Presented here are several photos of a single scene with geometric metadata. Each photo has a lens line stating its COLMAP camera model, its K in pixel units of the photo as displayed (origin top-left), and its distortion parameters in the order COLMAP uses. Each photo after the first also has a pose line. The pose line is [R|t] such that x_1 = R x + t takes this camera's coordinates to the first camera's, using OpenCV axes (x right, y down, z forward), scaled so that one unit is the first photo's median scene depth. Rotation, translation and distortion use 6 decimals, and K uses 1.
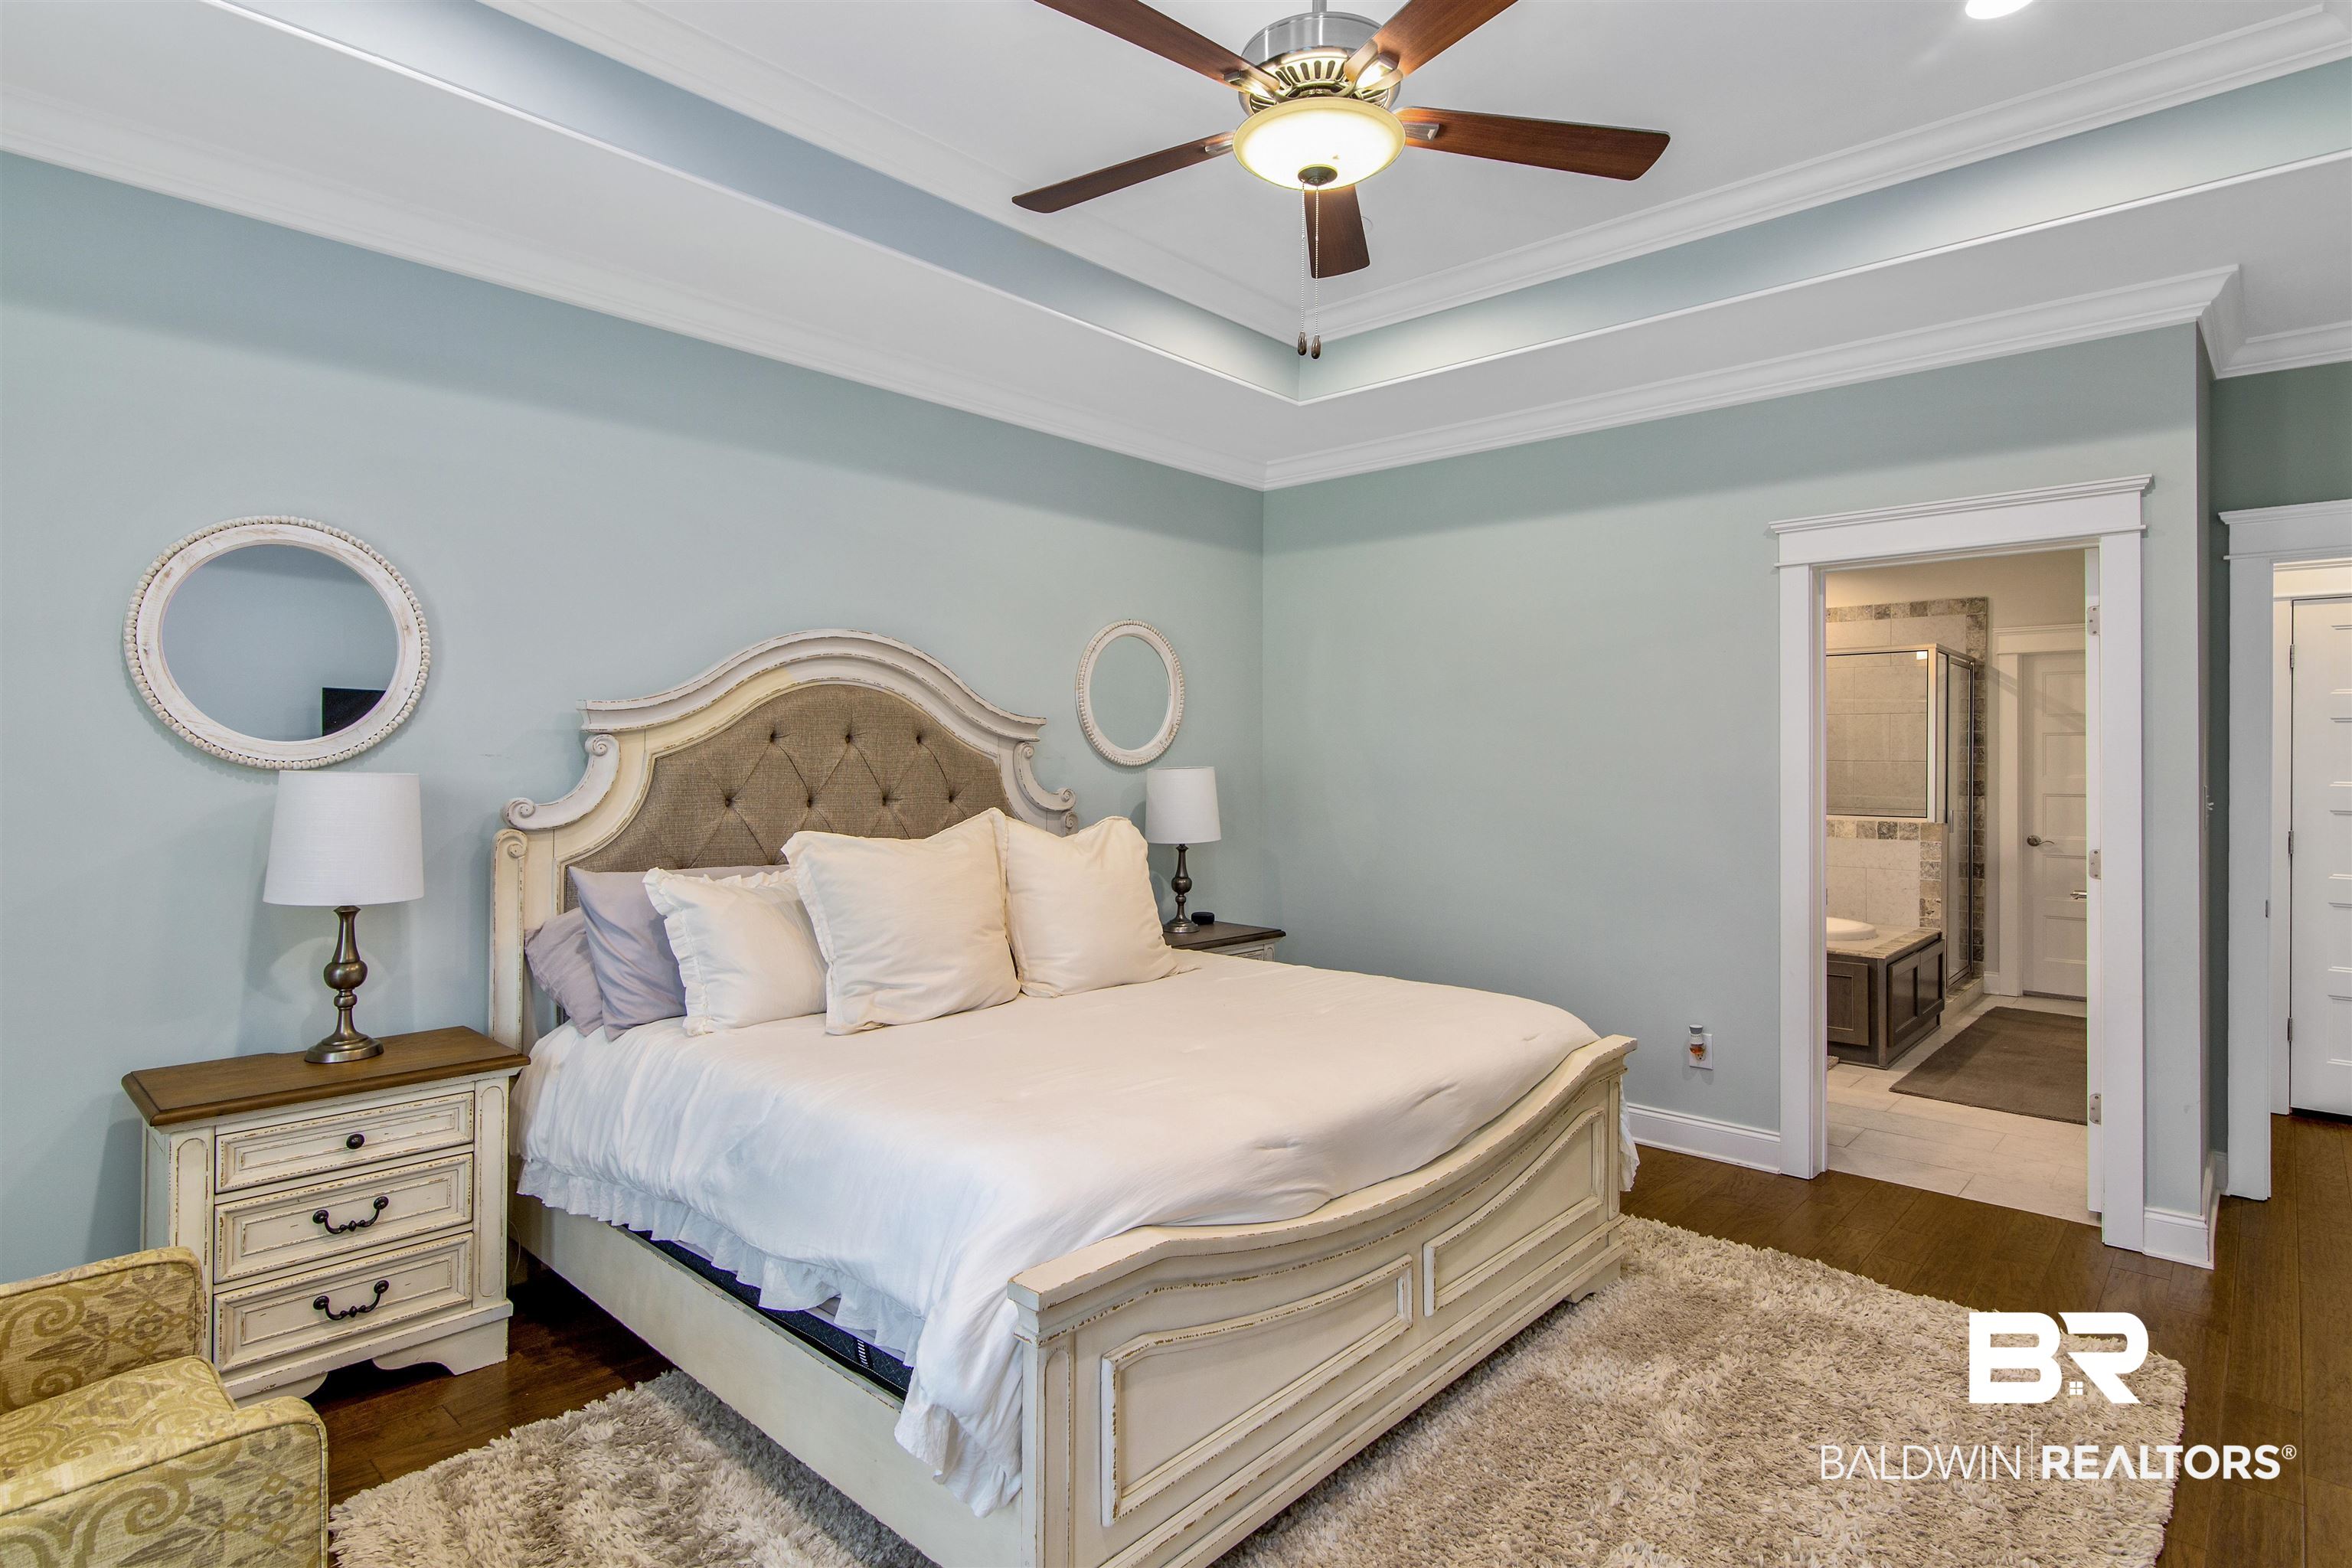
lens RADIAL K [[1251.1, 0, 1176.8], [0, 1251.1, 752.5], [0, 0, 1]] dist [0.000663, 0.000131]
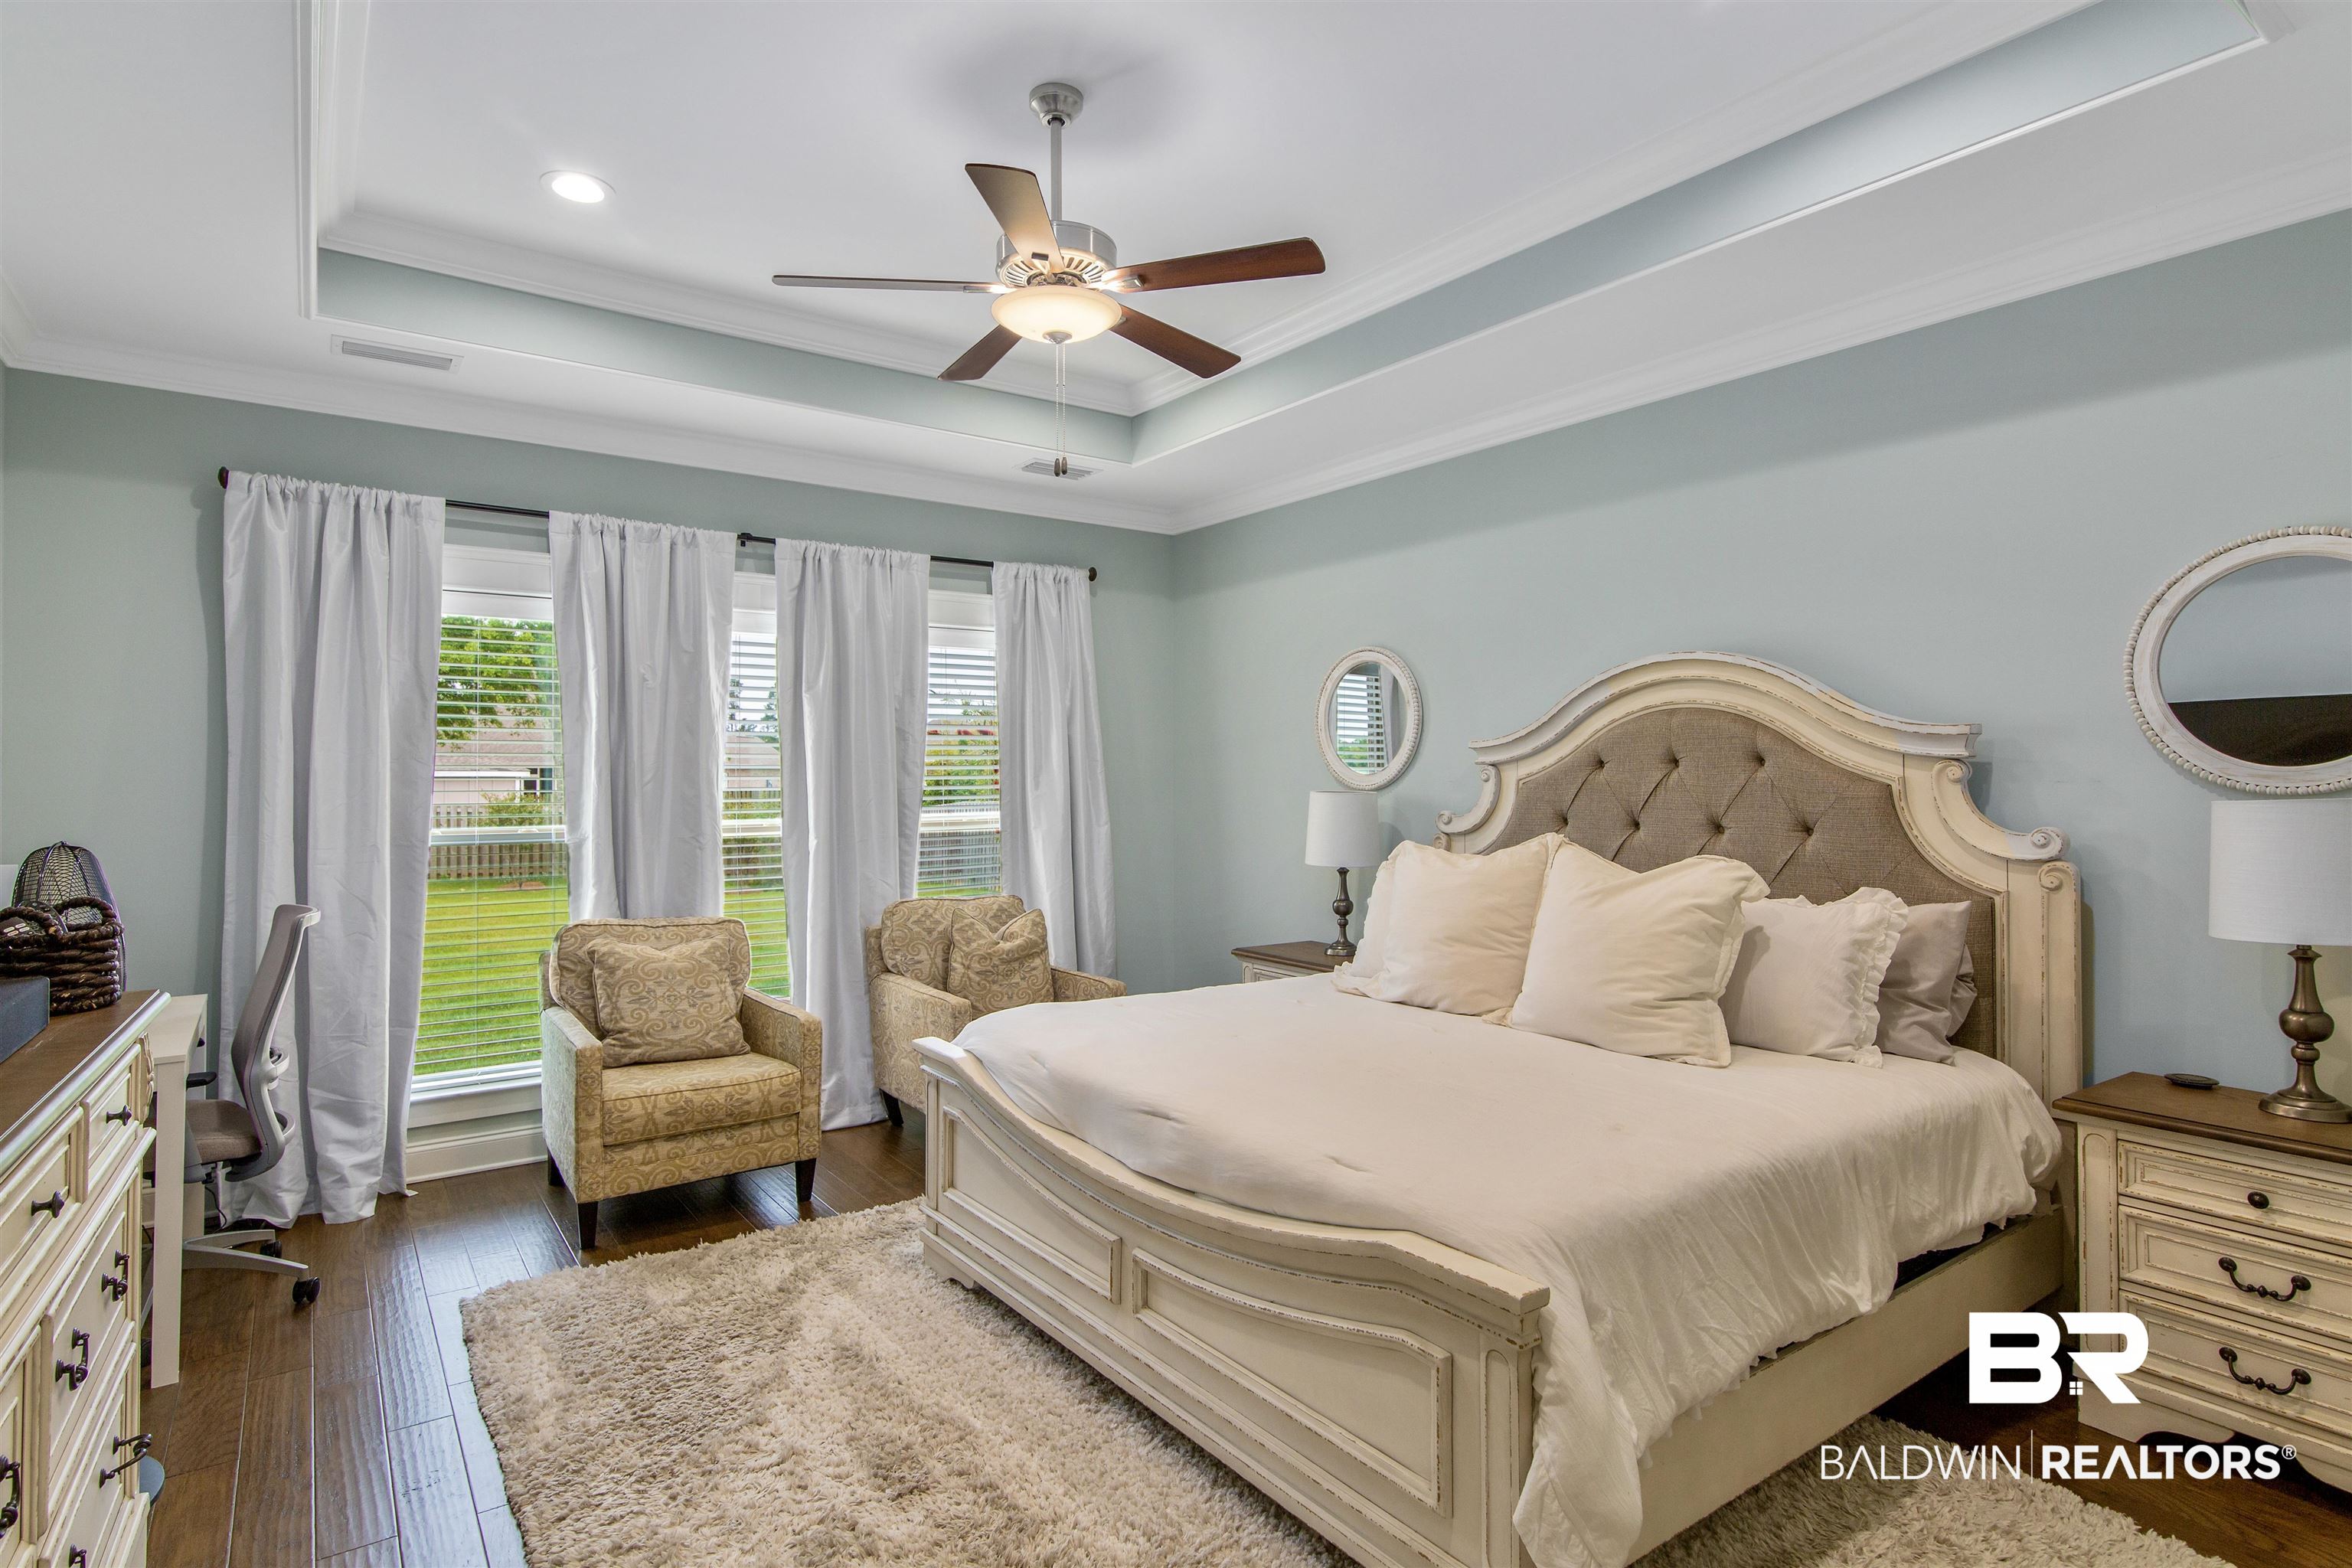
lens RADIAL K [[1208.6, 0, 1176.0], [0, 1208.6, 784.0], [0, 0, 1]] dist [-0.003417, -0.001180]
pose [[-0.219910, -0.003749, -0.975513, 0.489300], [0.003602, 0.999983, -0.004655, 0.005650], [0.975513, -0.004537, -0.219893, 0.524604]]
